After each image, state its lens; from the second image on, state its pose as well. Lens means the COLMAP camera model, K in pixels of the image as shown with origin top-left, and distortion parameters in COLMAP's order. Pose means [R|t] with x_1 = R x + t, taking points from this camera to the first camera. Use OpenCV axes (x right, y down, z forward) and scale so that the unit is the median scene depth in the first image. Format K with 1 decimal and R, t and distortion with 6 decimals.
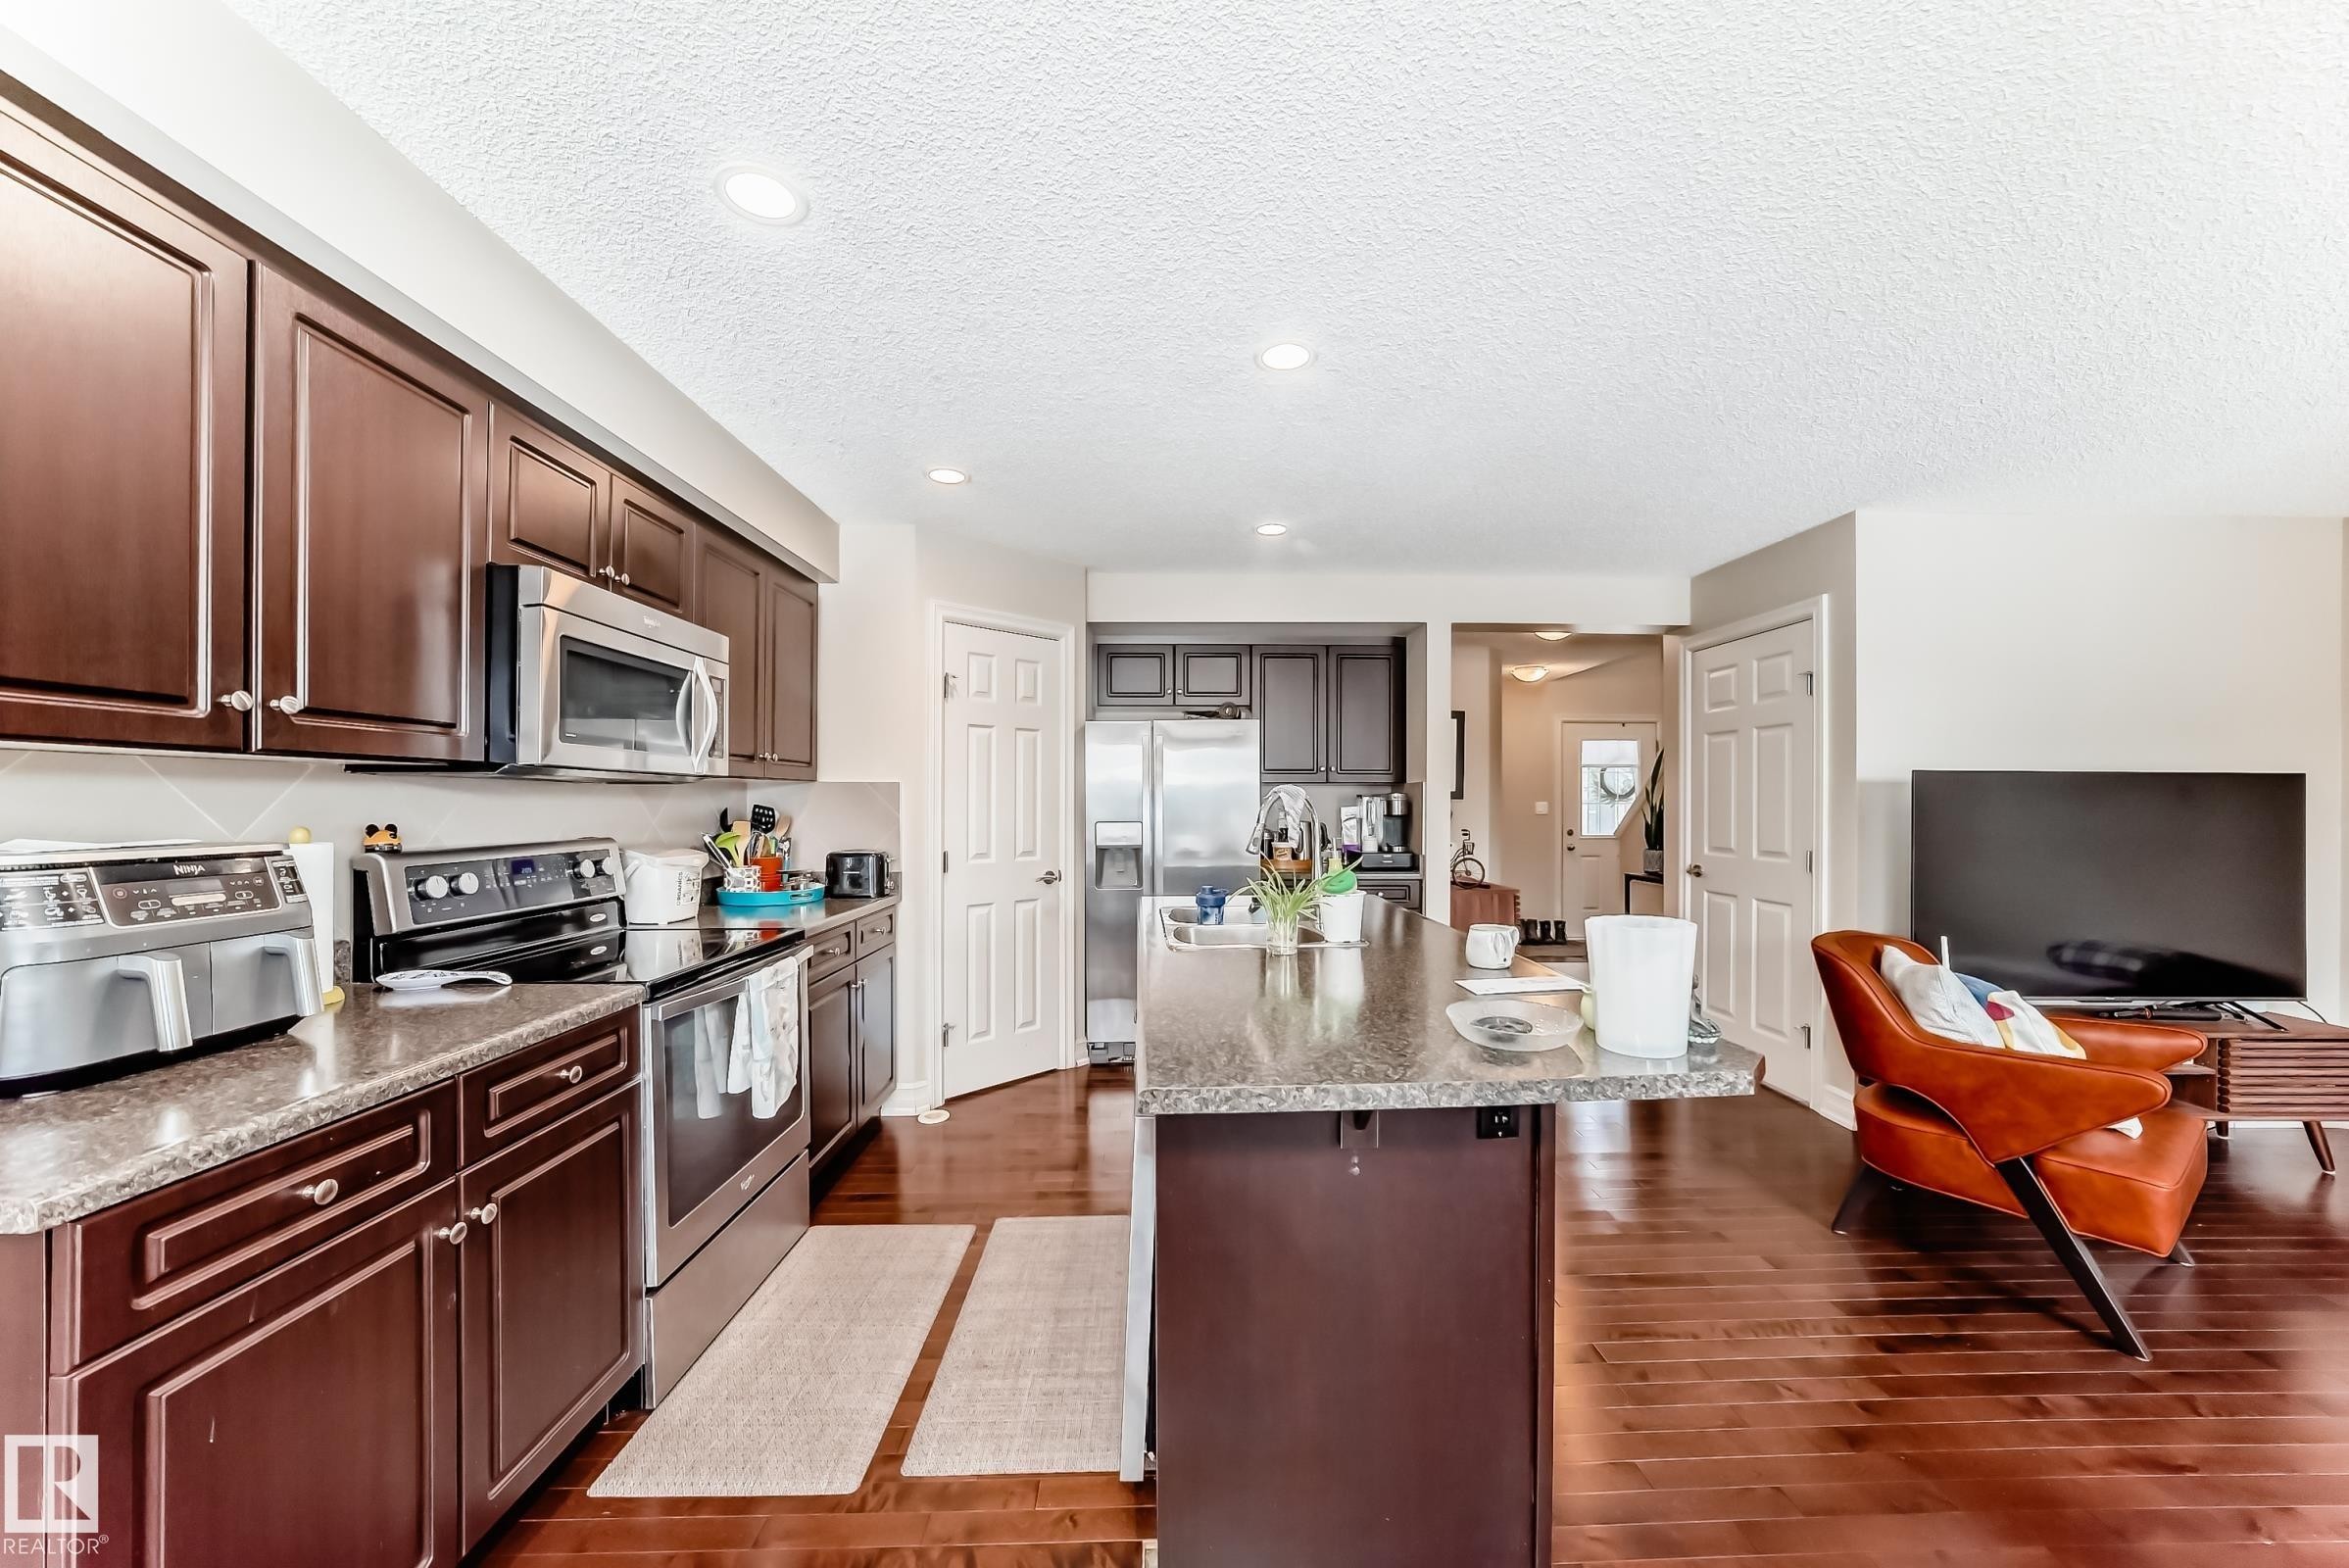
lens RADIAL K [[856.5, 0, 1181.3], [0, 856.5, 805.5], [0, 0, 1]] dist [-0.021042, 0.005075]
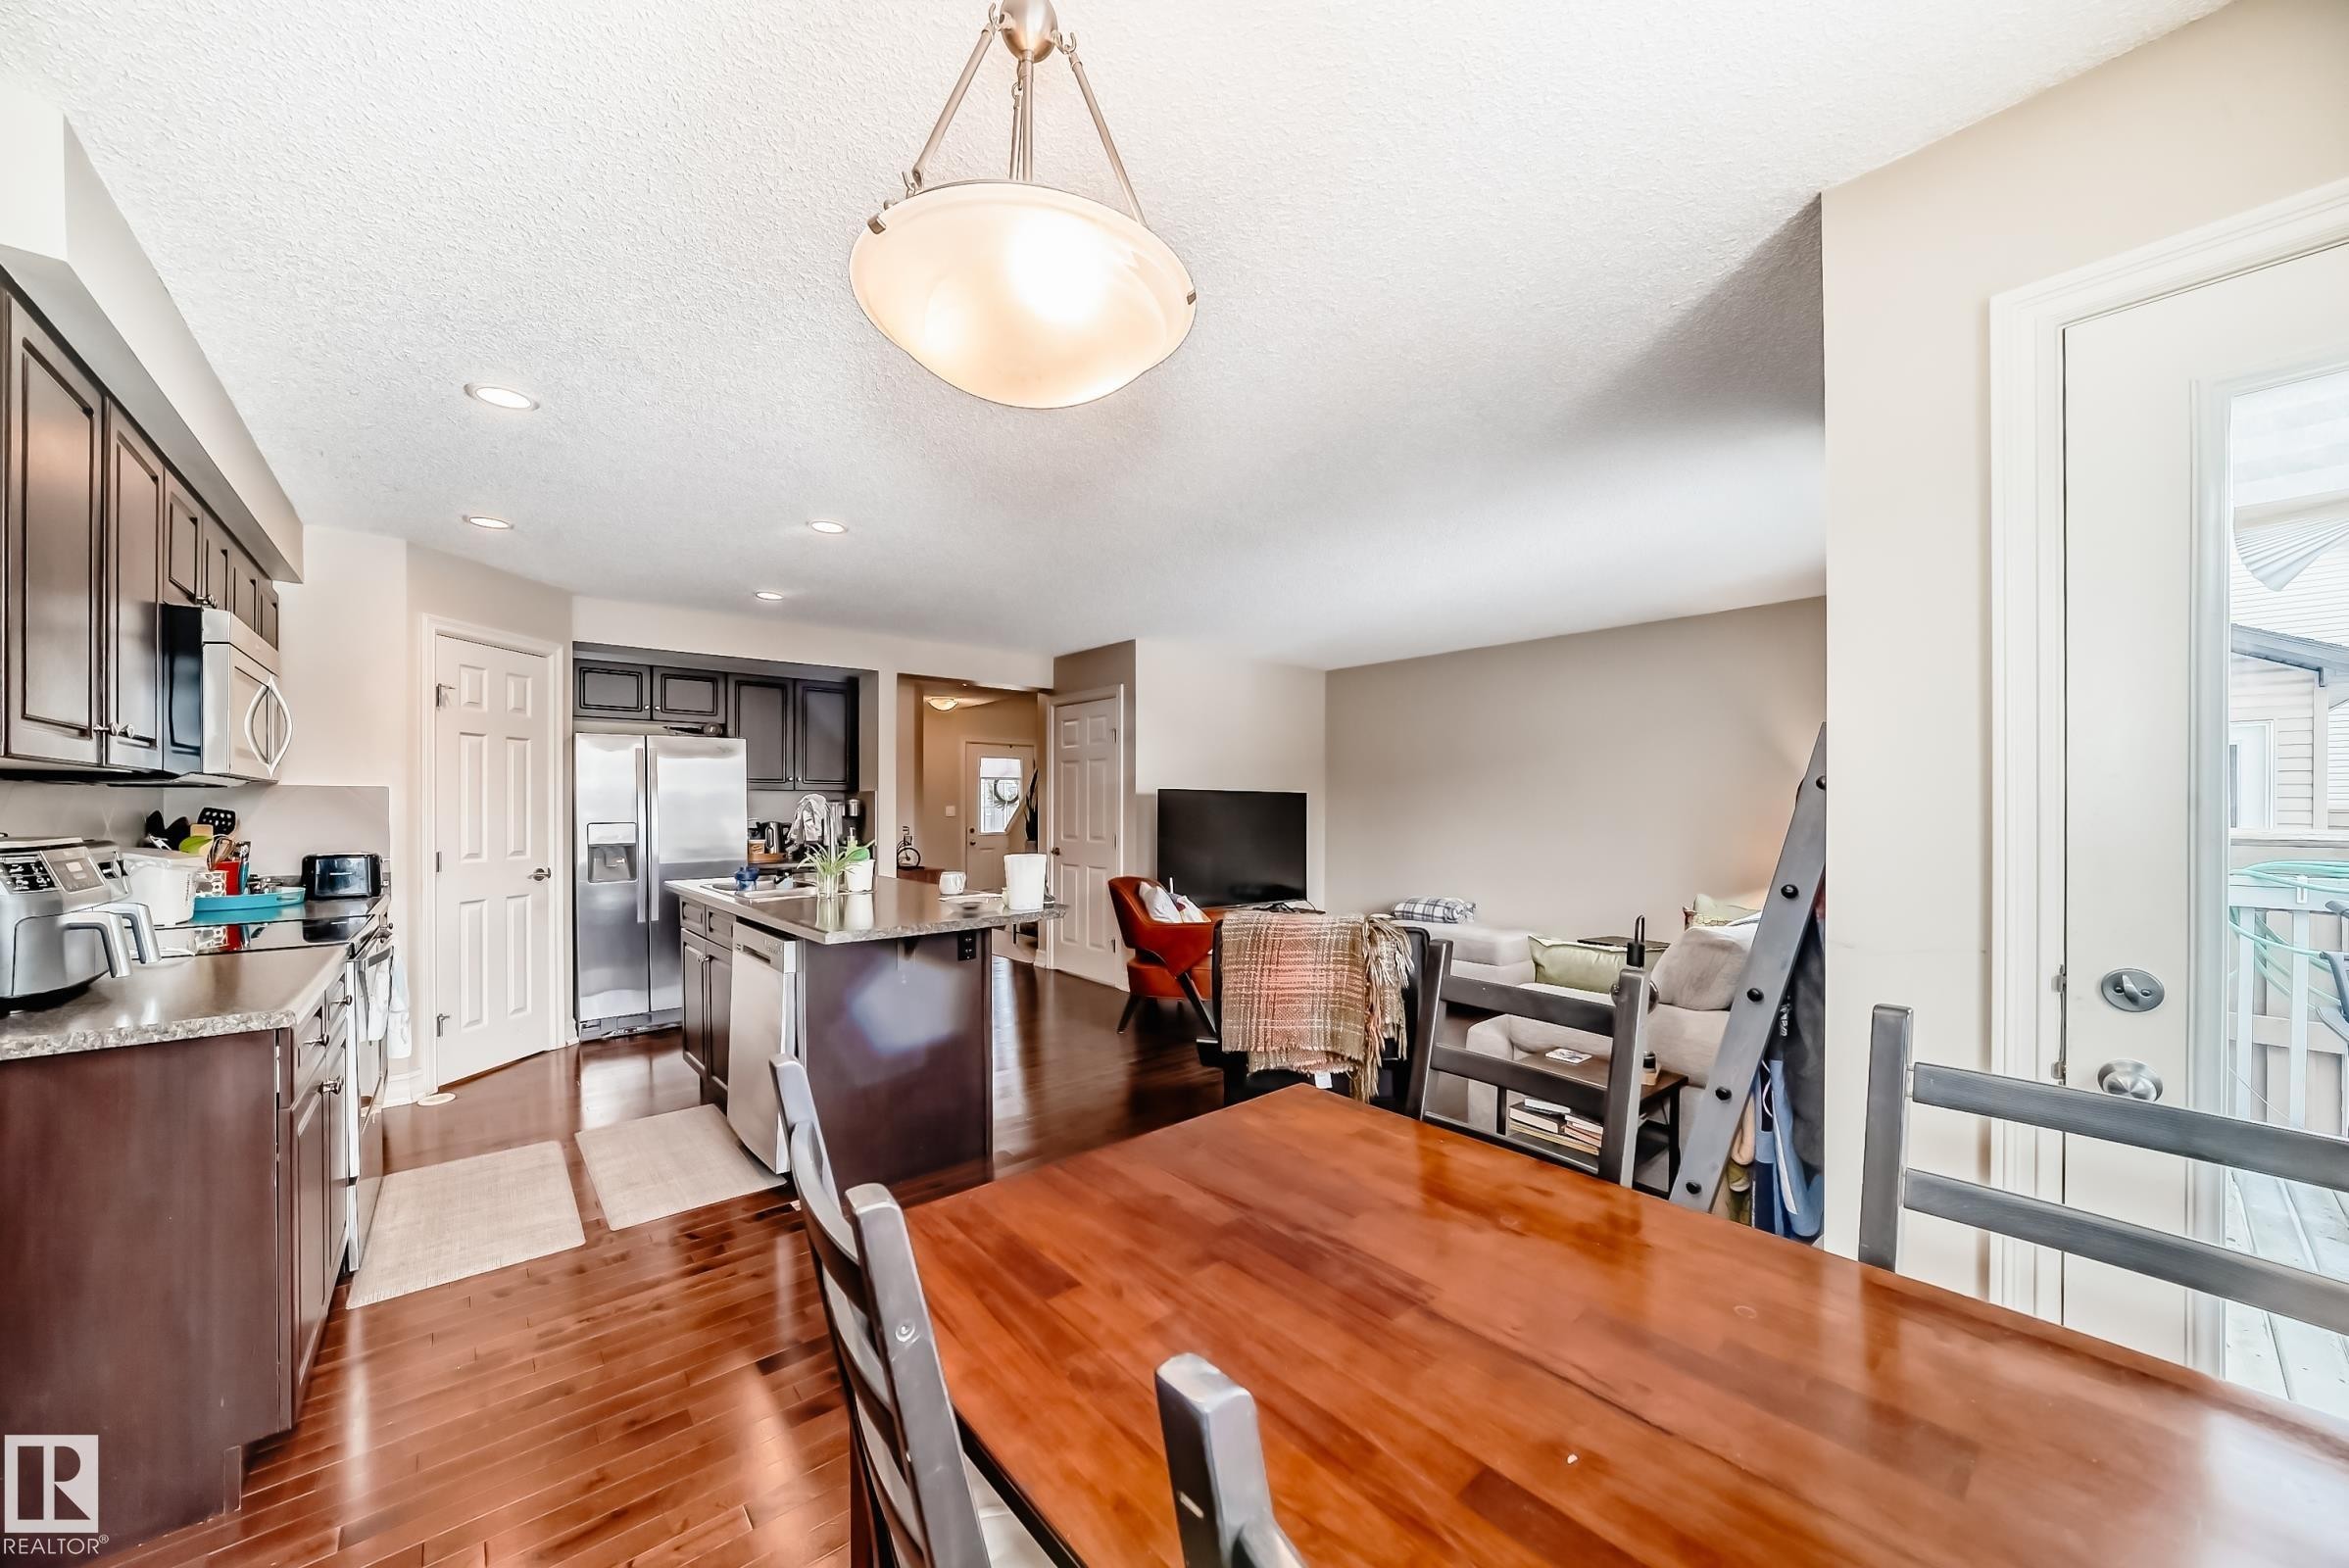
lens RADIAL K [[856.5, 0, 1182.7], [0, 856.5, 809.7], [0, 0, 1]] dist [-0.021042, 0.005075]
pose [[0.776929, -0.001613, 0.629587, -0.194138], [0.002414, 0.999997, -0.000417, 0.003633], [-0.629584, 0.001843, 0.776930, -0.351534]]
